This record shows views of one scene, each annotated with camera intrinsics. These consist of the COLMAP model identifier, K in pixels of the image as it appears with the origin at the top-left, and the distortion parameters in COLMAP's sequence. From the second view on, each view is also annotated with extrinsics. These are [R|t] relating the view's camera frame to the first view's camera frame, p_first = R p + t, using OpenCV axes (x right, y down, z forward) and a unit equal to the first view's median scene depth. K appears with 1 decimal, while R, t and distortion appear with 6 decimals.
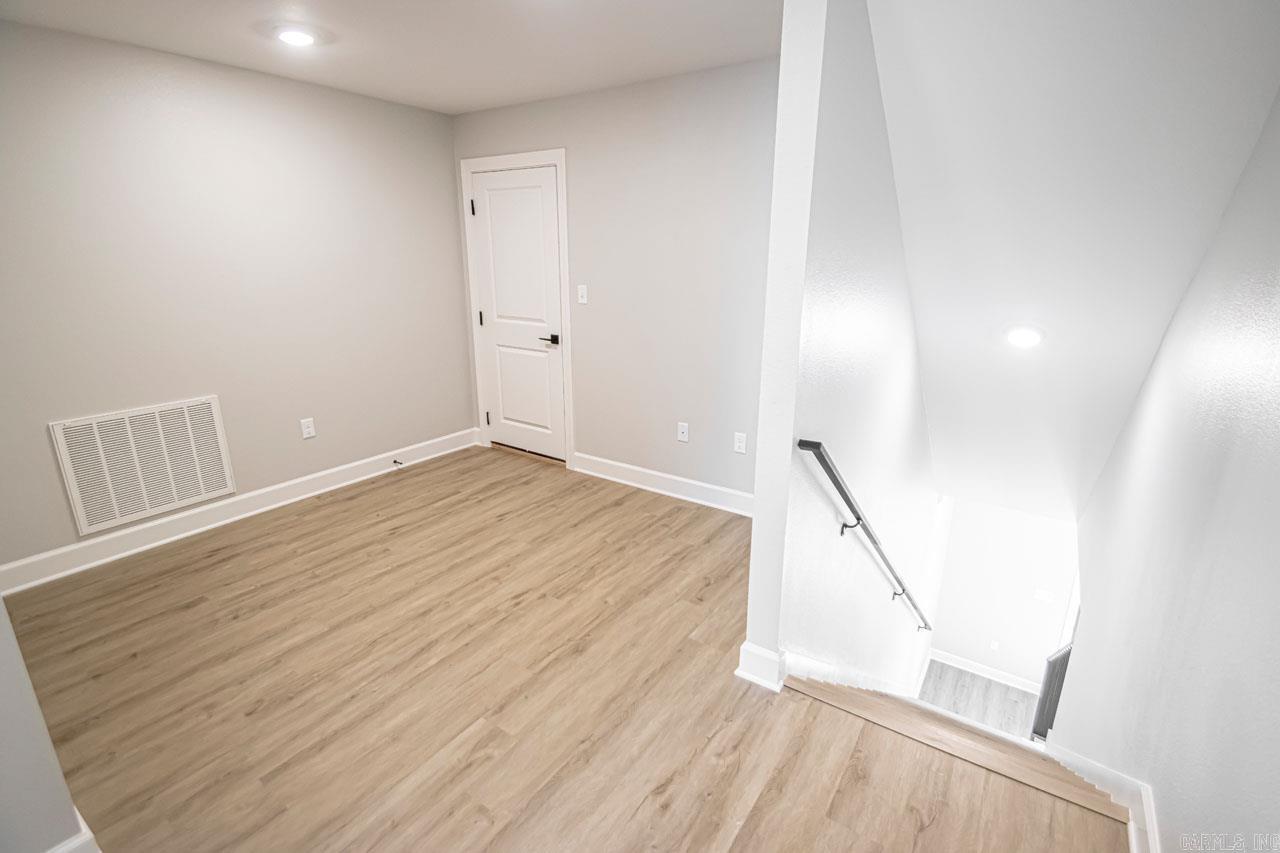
lens RADIAL K [[591.1, 0, 651.6], [0, 591.1, 425.3], [0, 0, 1]] dist [0.024669, -0.022879]
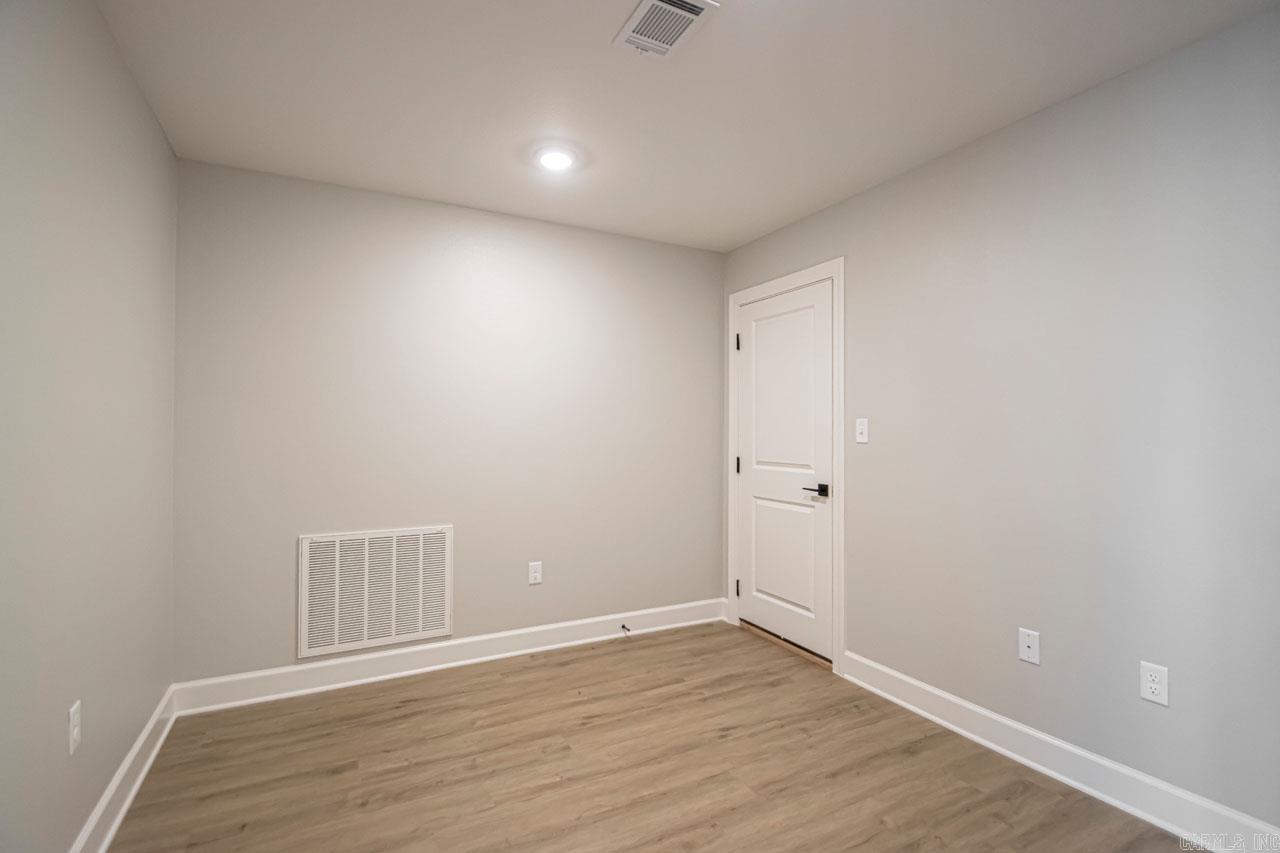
lens RADIAL K [[591.1, 0, 651.6], [0, 591.1, 425.3], [0, 0, 1]] dist [0.024669, -0.022879]
pose [[0.884094, -0.010830, -0.467183, -0.000958], [-0.127332, 0.956320, -0.263132, 0.005154], [0.449626, 0.292121, 0.844098, 0.258265]]
